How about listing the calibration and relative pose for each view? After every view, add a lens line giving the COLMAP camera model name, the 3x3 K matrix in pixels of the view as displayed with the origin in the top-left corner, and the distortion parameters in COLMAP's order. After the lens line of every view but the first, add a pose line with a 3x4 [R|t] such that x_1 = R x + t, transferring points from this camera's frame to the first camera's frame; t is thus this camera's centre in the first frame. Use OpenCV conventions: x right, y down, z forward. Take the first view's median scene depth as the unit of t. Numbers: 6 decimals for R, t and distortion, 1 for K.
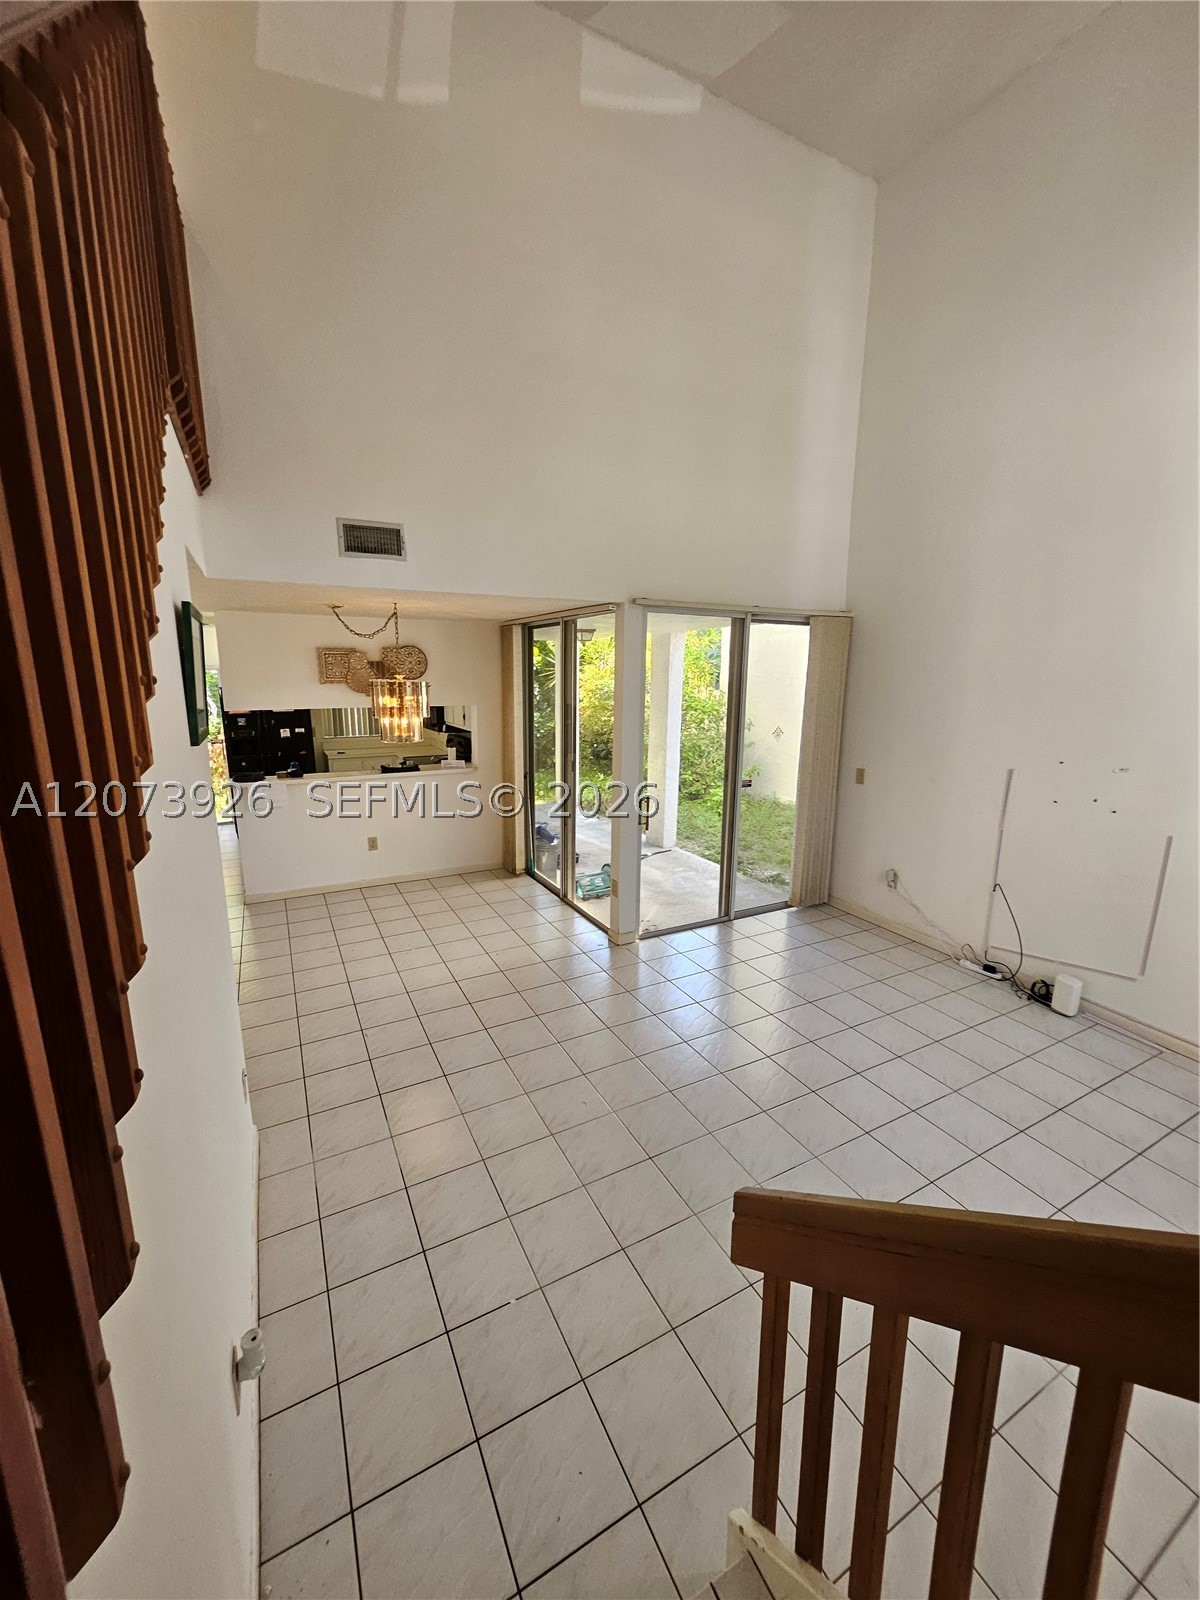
lens RADIAL K [[619.2, 0, 600.0], [0, 619.2, 800.0], [0, 0, 1]] dist [-0.000217, 0.000094]
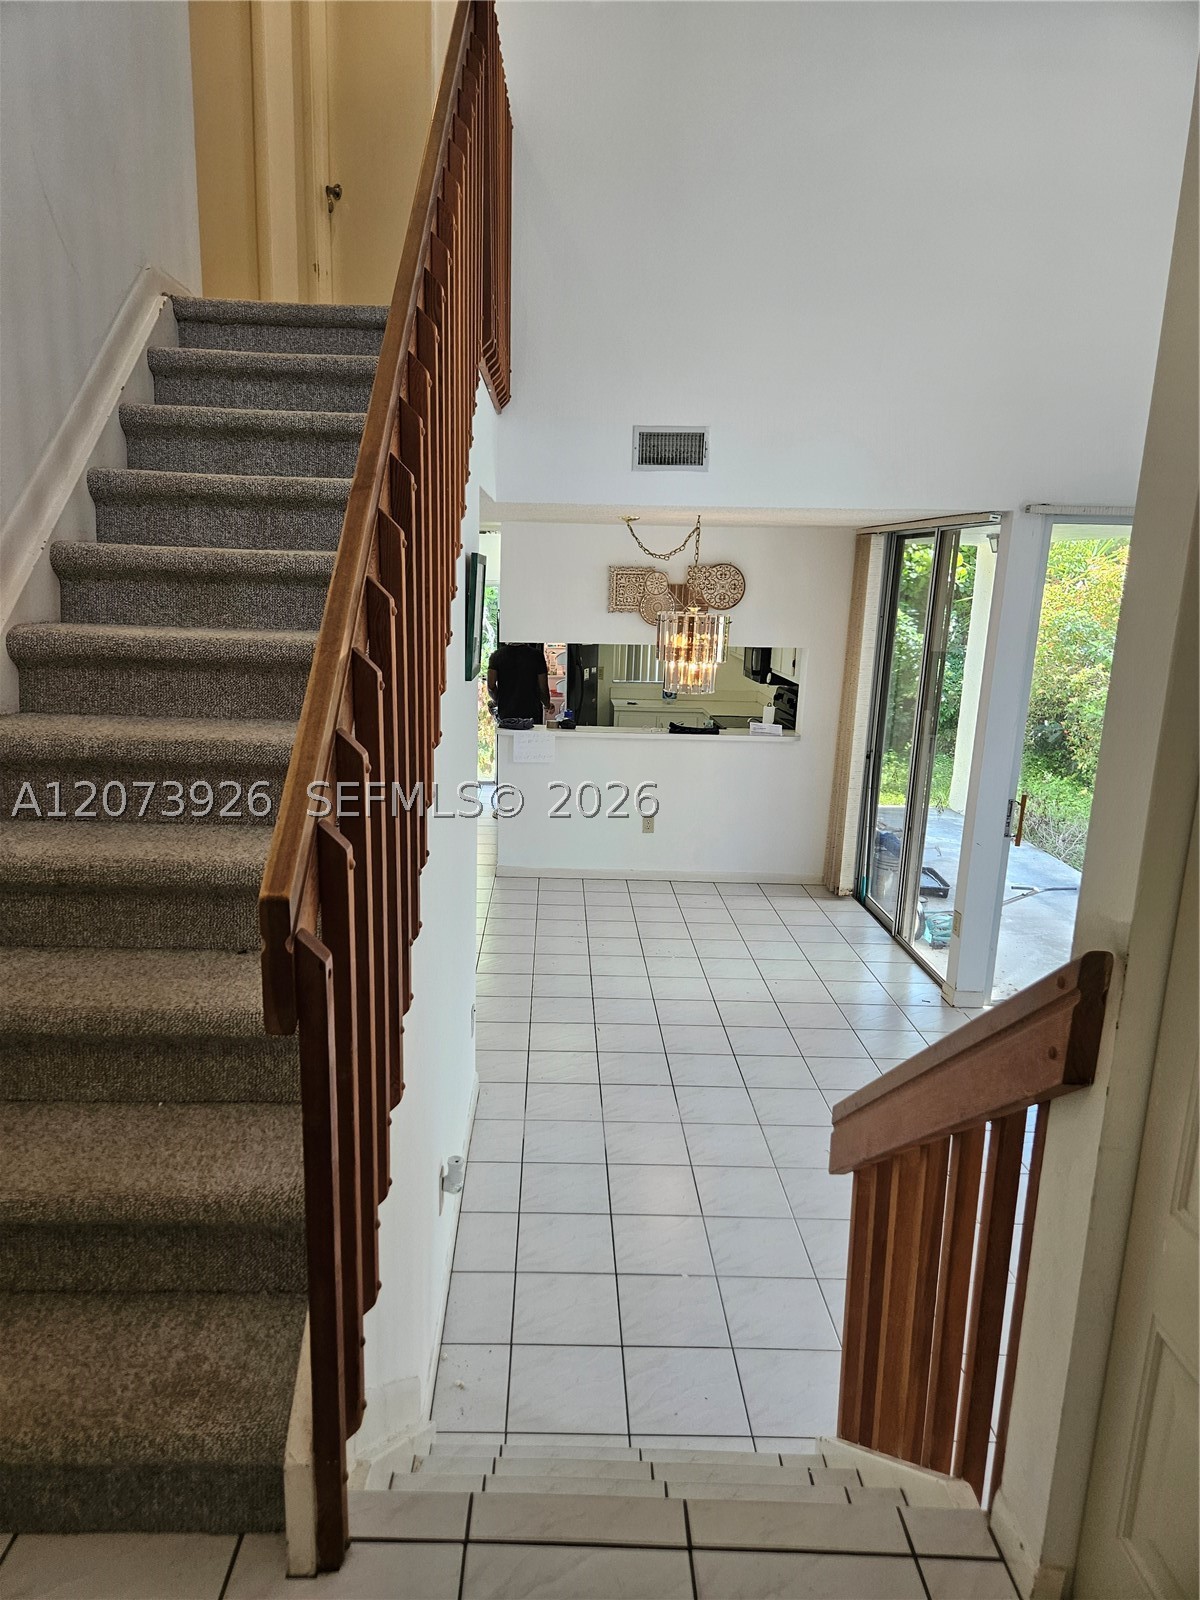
lens RADIAL K [[1158.8, 0, 600.0], [0, 1158.8, 800.0], [0, 0, 1]] dist [0.005006, 0.000150]
pose [[0.894625, 0.102514, -0.434899, 0.199408], [-0.108050, 0.994072, 0.012055, 0.031050], [0.433557, 0.036206, 0.900399, -0.312852]]
